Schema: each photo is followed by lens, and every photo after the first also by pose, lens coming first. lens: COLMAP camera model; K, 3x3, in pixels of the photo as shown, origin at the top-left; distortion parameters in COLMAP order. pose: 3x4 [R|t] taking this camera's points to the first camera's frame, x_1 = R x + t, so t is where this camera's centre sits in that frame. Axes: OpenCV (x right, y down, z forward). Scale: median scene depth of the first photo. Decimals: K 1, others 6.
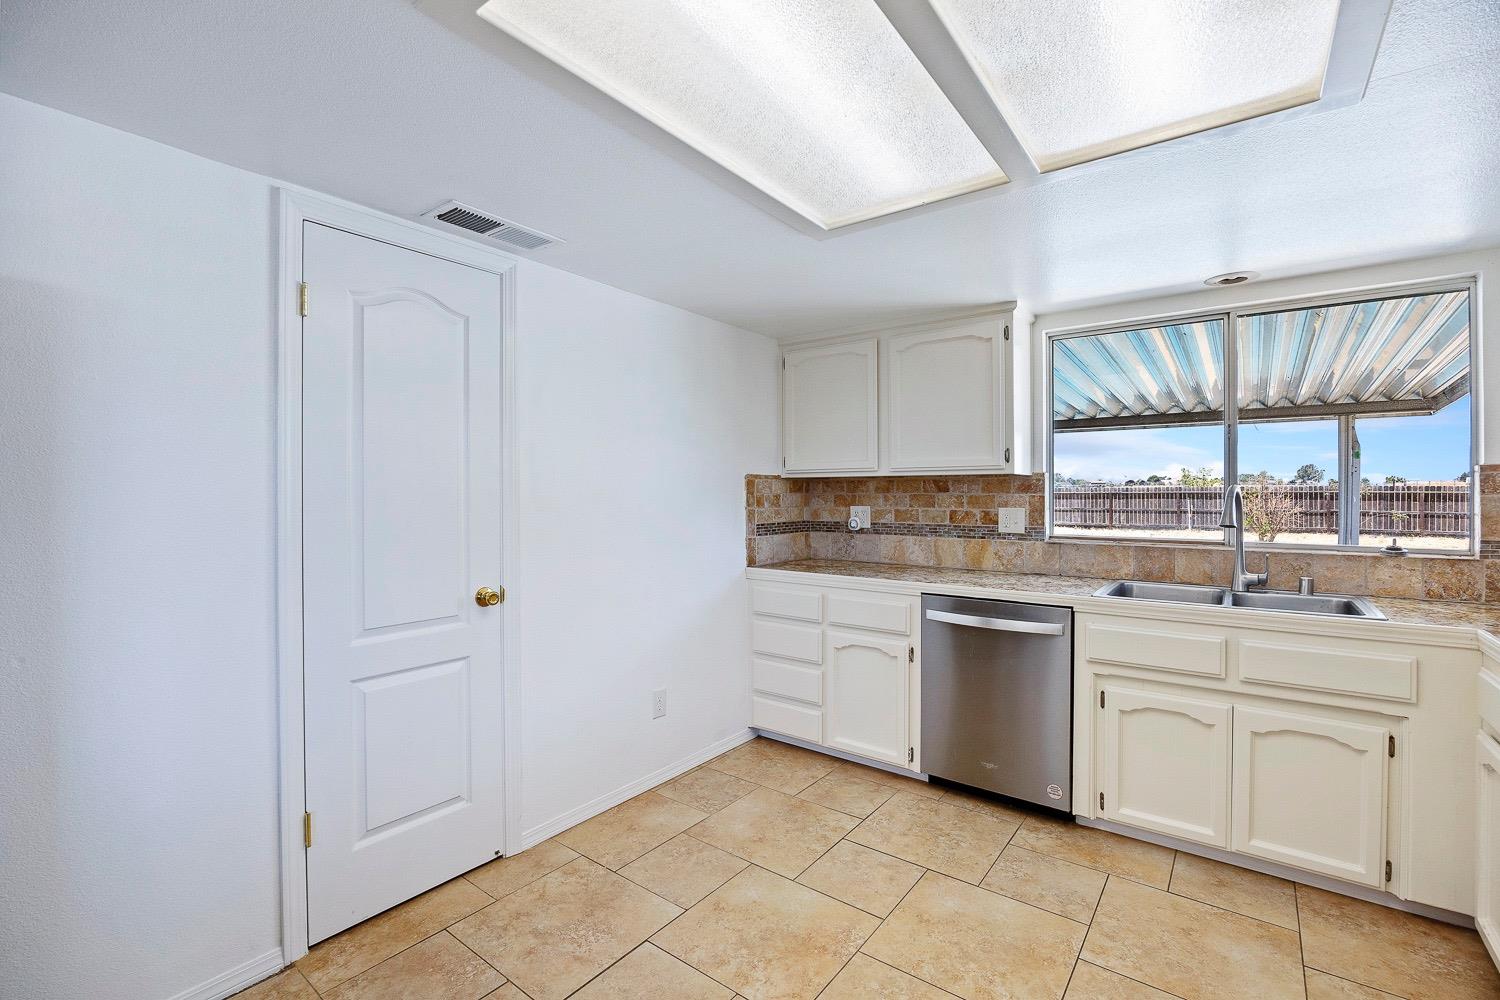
lens RADIAL K [[658.2, 0, 748.9], [0, 658.2, 492.6], [0, 0, 1]] dist [-0.005709, -0.000633]
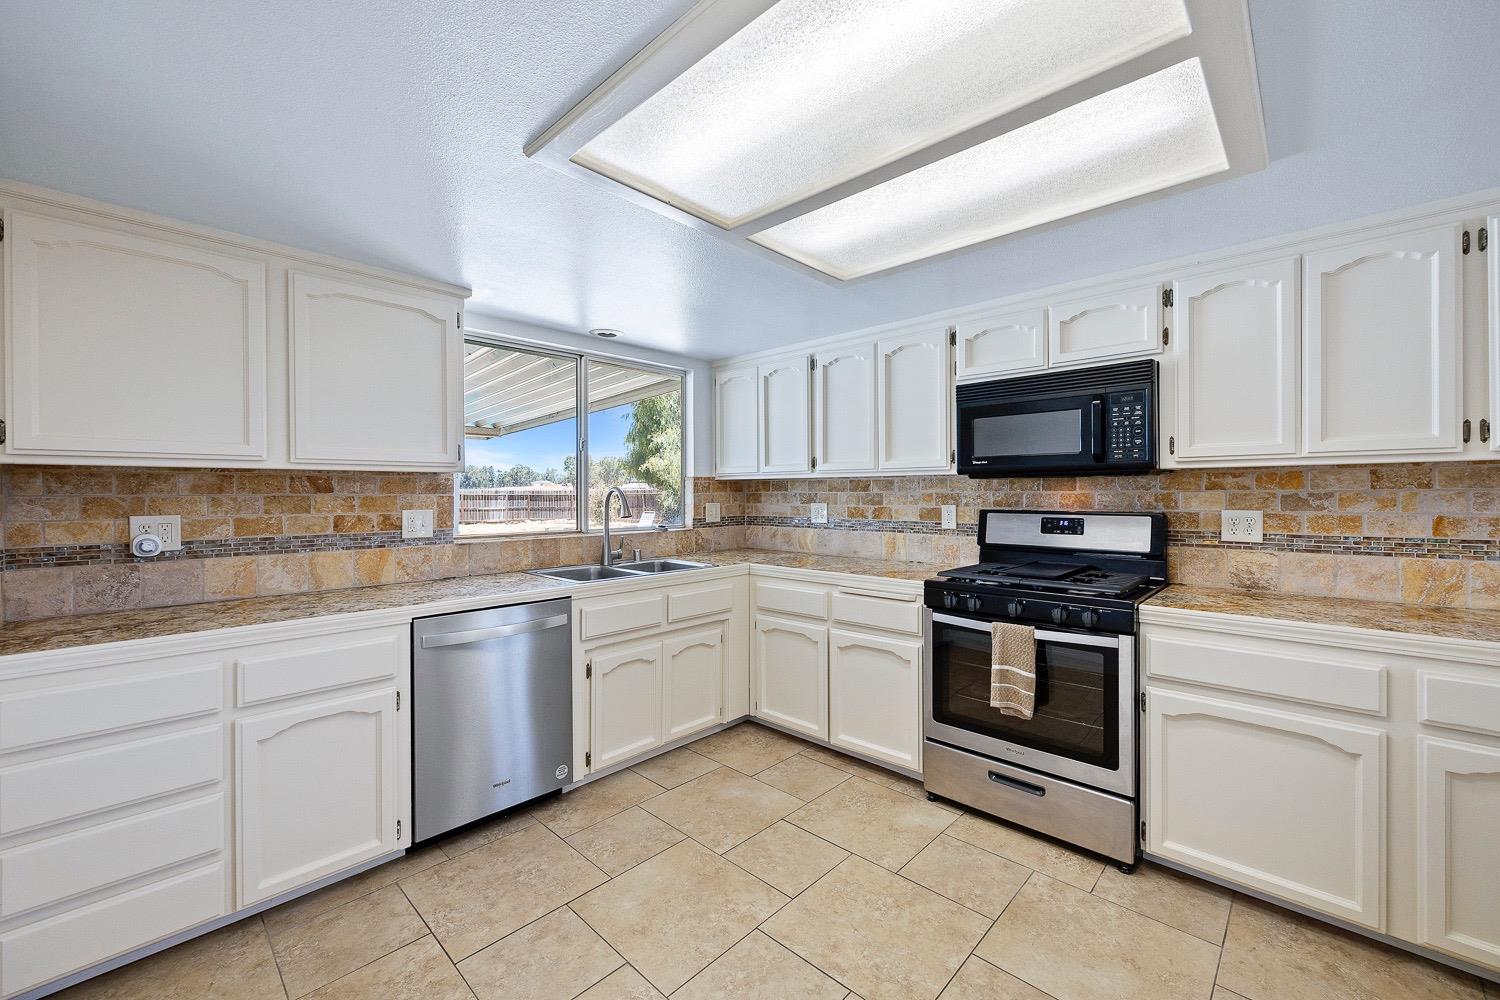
lens RADIAL K [[607.5, 0, 747.2], [0, 607.5, 492.2], [0, 0, 1]] dist [-0.004400, 0.000933]
pose [[0.111212, 0.000591, 0.993797, -0.369332], [0.003178, 0.999994, -0.000950, 0.001263], [-0.993792, 0.003264, 0.111209, 0.449347]]
